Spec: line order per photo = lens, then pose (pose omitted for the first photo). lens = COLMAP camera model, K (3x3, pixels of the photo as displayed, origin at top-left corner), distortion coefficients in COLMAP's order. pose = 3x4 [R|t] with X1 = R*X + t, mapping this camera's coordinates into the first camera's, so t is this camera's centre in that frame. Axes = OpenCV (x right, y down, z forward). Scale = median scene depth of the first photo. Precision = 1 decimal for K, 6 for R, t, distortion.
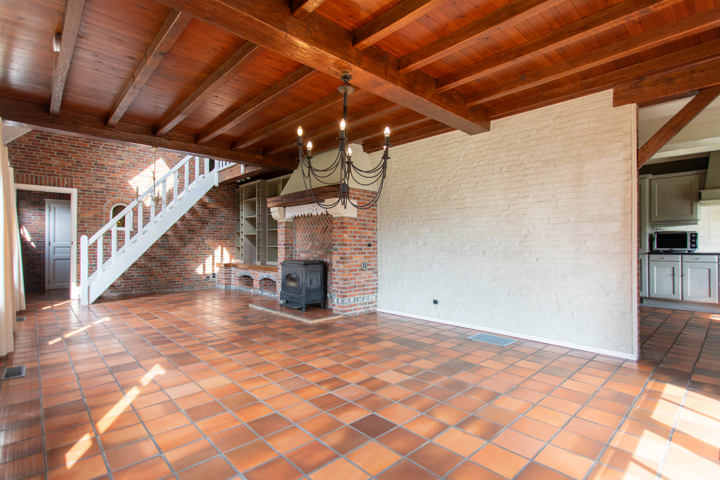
lens RADIAL K [[345.2, 0, 362.9], [0, 345.2, 240.4], [0, 0, 1]] dist [0.004926, -0.000054]
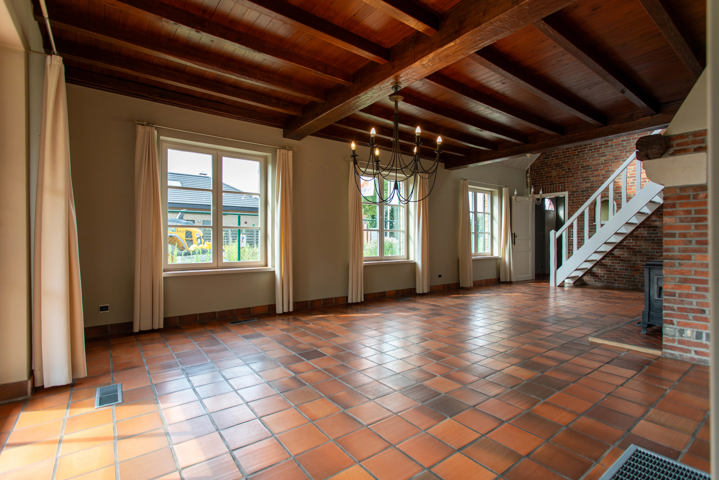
lens RADIAL K [[344.7, 0, 362.4], [0, 344.7, 240.4], [0, 0, 1]] dist [0.004926, -0.000054]
pose [[-0.108094, 0.001818, -0.994139, 0.496504], [0.014990, 0.999888, 0.000199, 0.011698], [0.994028, -0.014880, -0.108109, 0.457225]]
